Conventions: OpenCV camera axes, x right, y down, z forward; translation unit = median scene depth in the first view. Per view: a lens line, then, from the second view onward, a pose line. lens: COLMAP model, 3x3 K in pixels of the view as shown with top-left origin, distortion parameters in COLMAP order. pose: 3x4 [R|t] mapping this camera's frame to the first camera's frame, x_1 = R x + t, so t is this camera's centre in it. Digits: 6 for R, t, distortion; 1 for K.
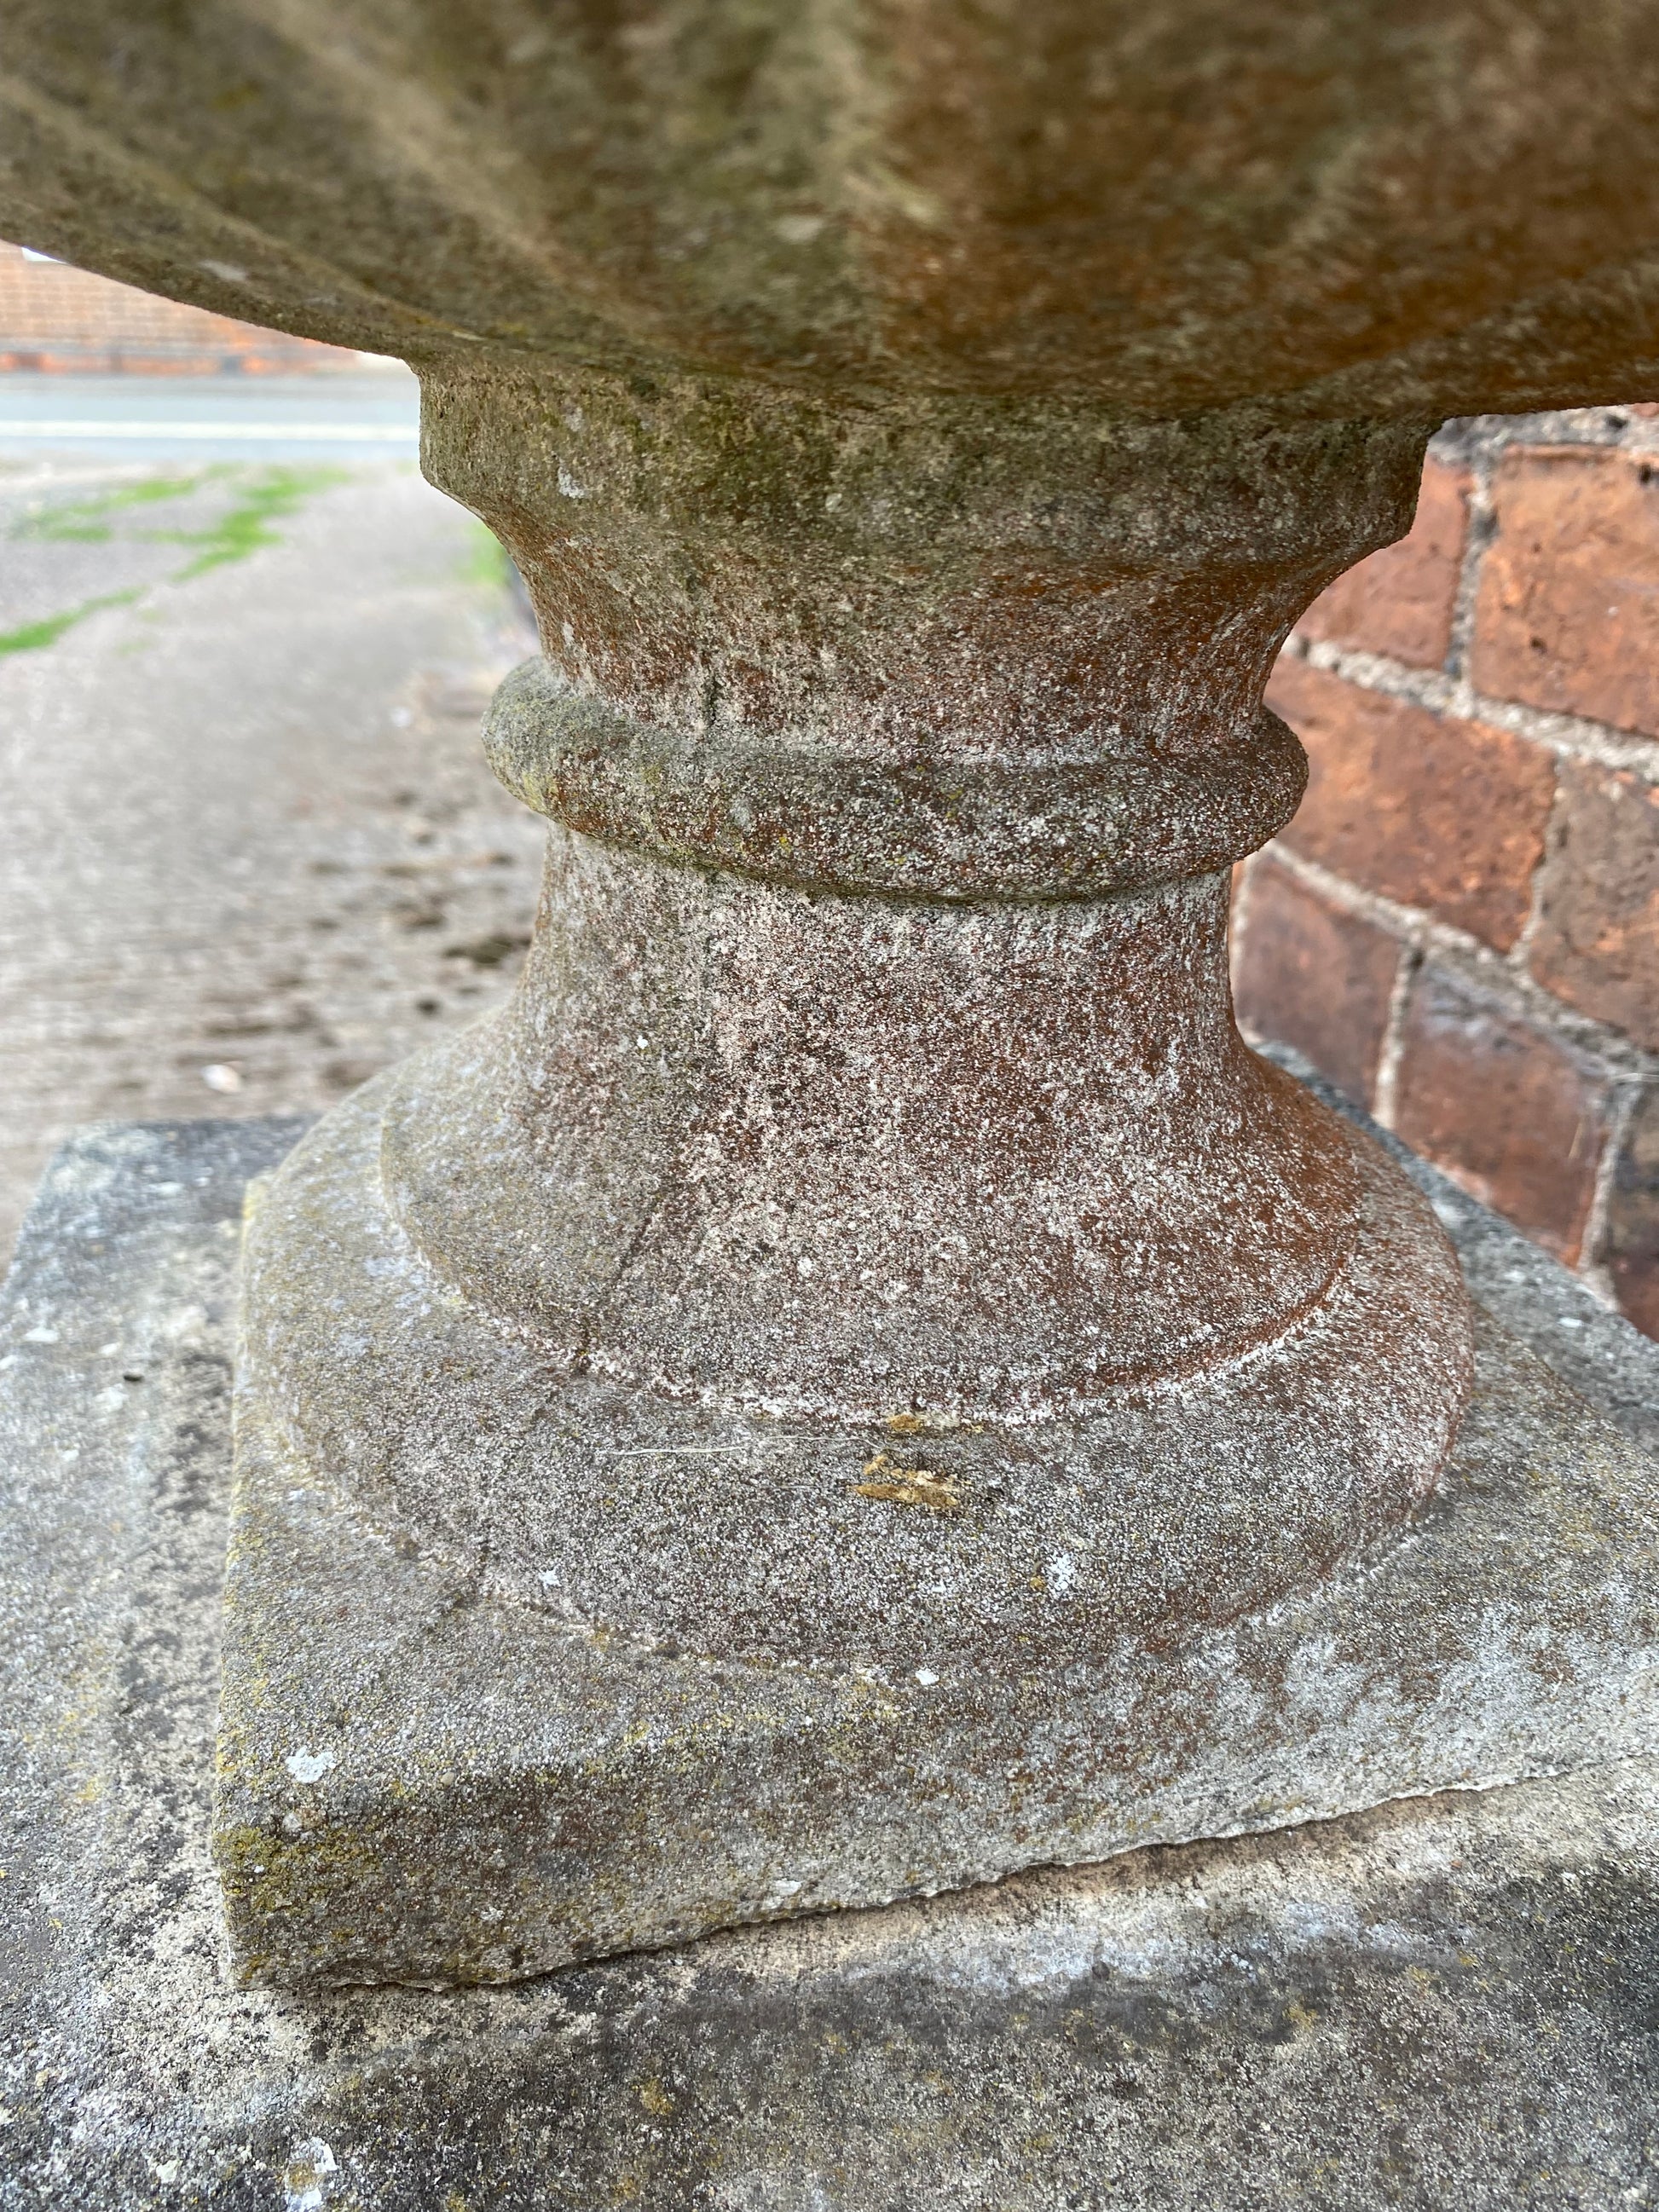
lens RADIAL K [[1704.5, 0, 830.4], [0, 1704.5, 1084.3], [0, 0, 1]] dist [-0.001745, -0.002500]
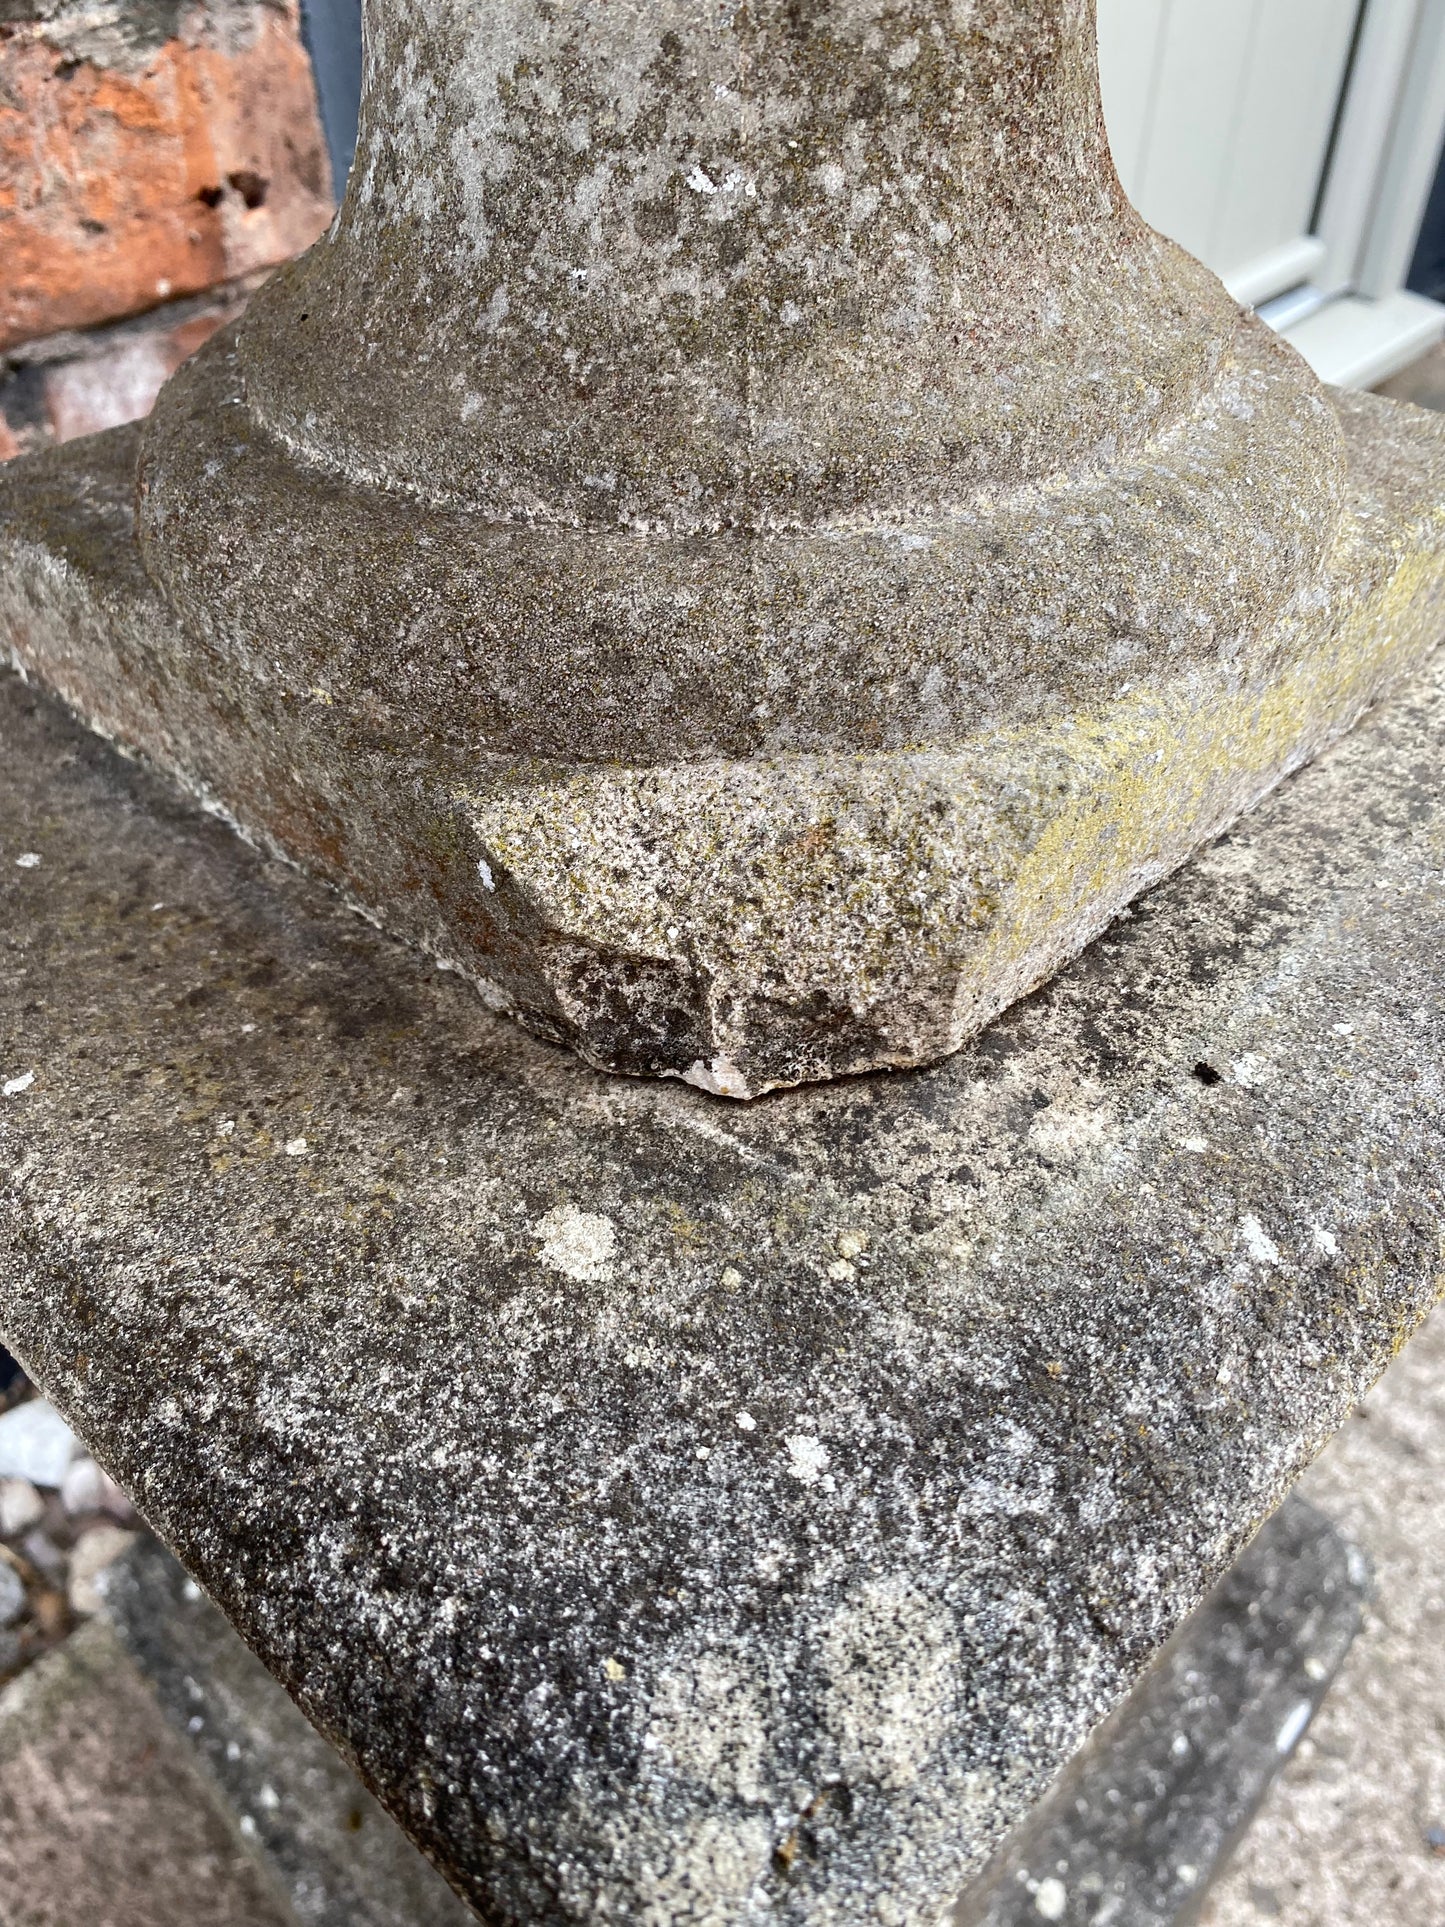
lens RADIAL K [[1488.0, 0, 720.4], [0, 1488.0, 958.0], [0, 0, 1]] dist [0.004211, -0.006663]
pose [[-0.508193, -0.584211, 0.632802, -0.373031], [0.339035, 0.539724, 0.770554, -0.221181], [-0.791704, 0.606132, -0.076216, 0.656545]]
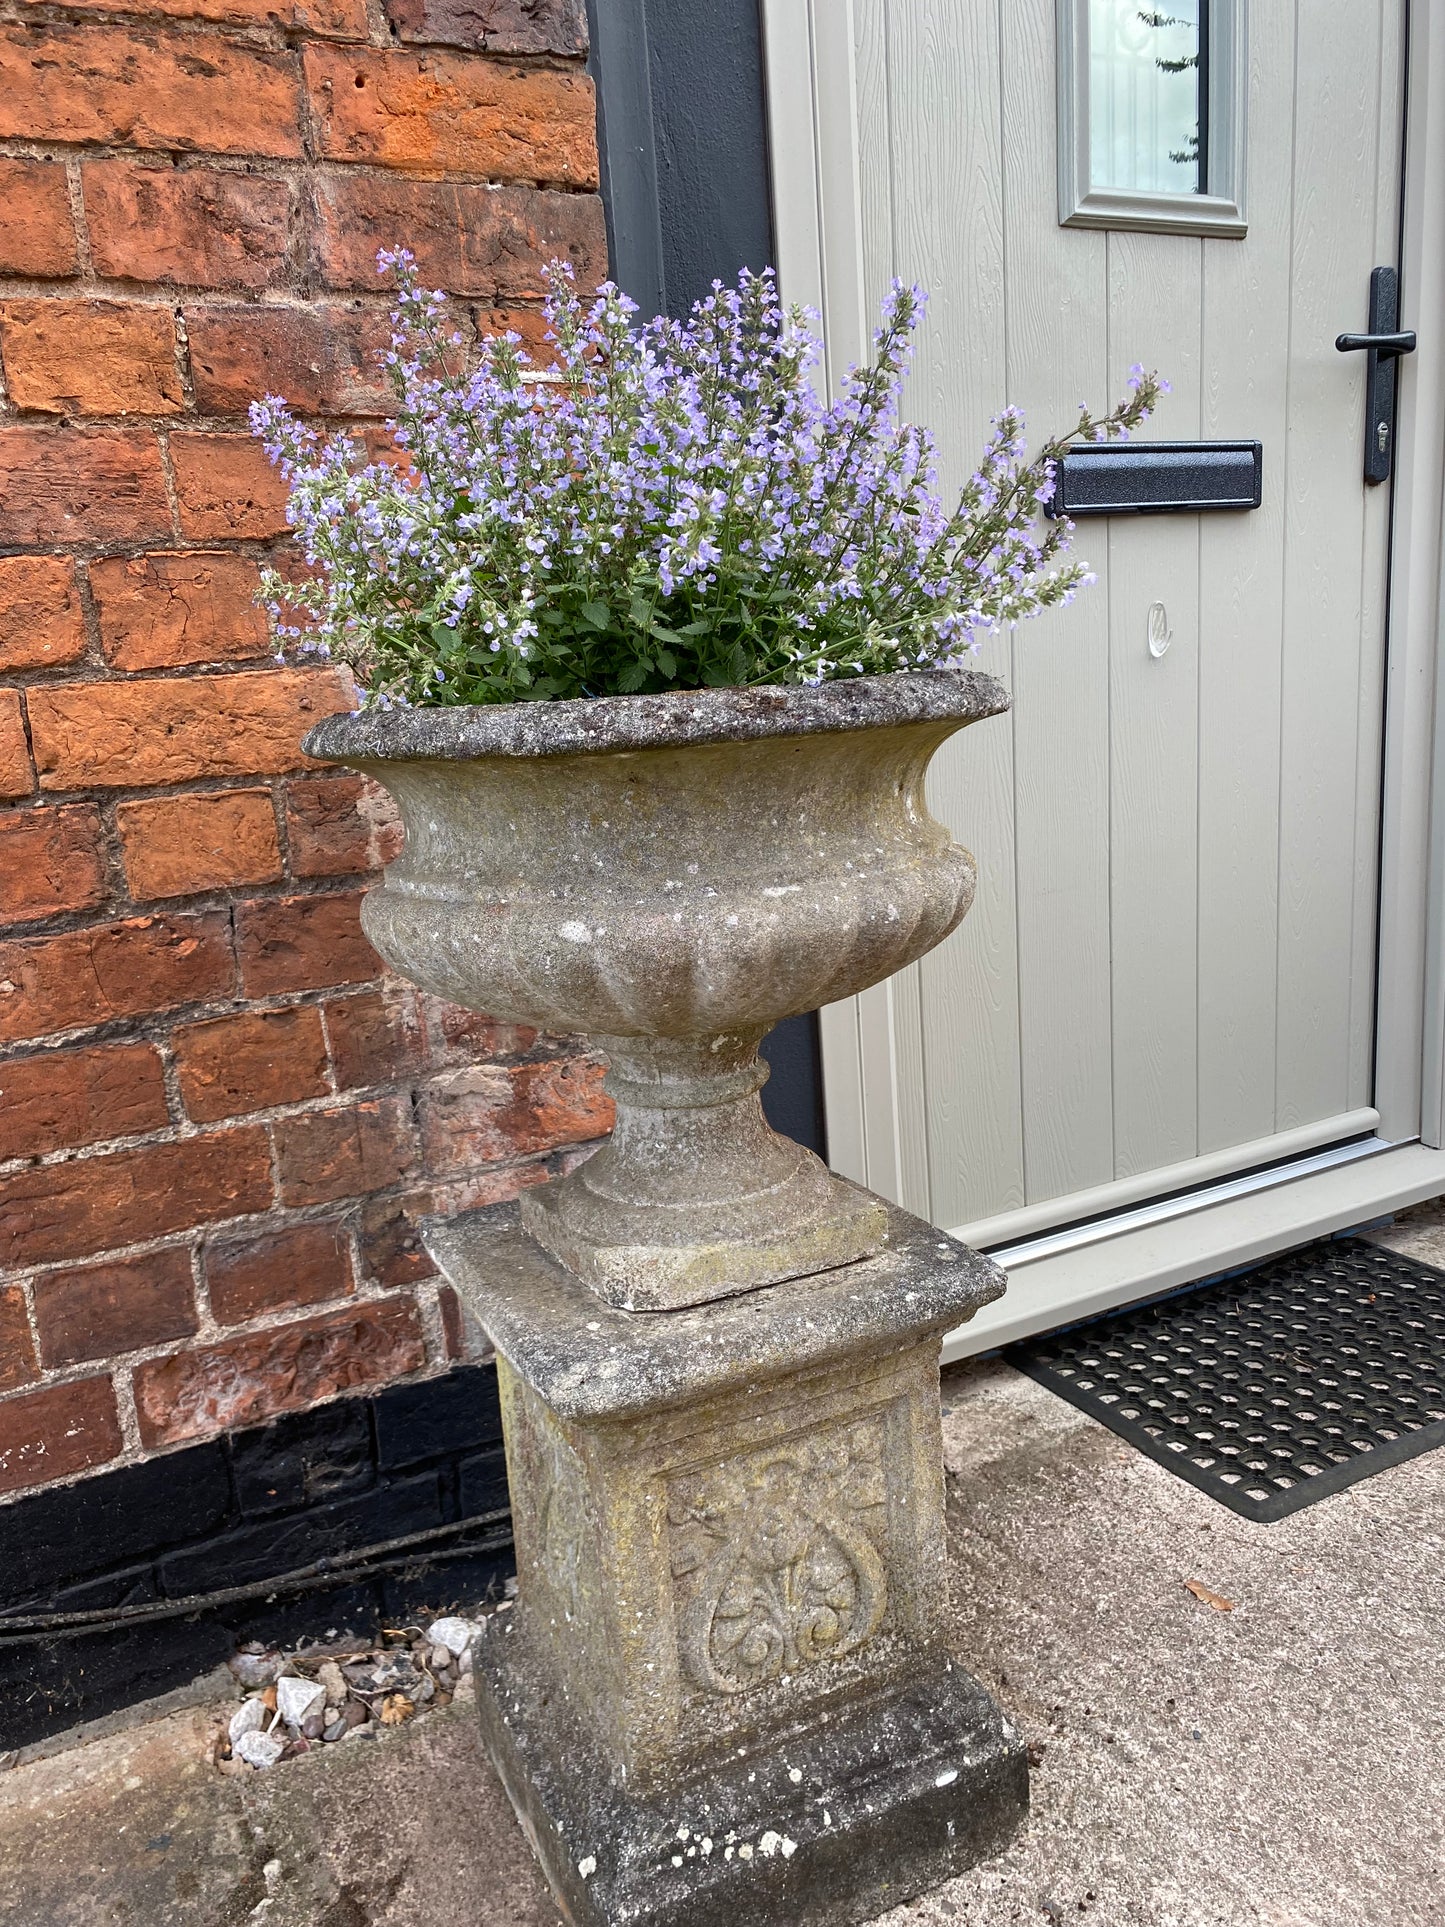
lens RADIAL K [[1488.0, 0, 720.4], [0, 1488.0, 958.0], [0, 0, 1]] dist [0.004211, -0.006663]
pose [[-0.197584, -0.221495, 0.954935, -1.777105], [0.447420, 0.846379, 0.288891, -0.752471], [-0.872225, 0.484337, -0.068129, 0.470295]]
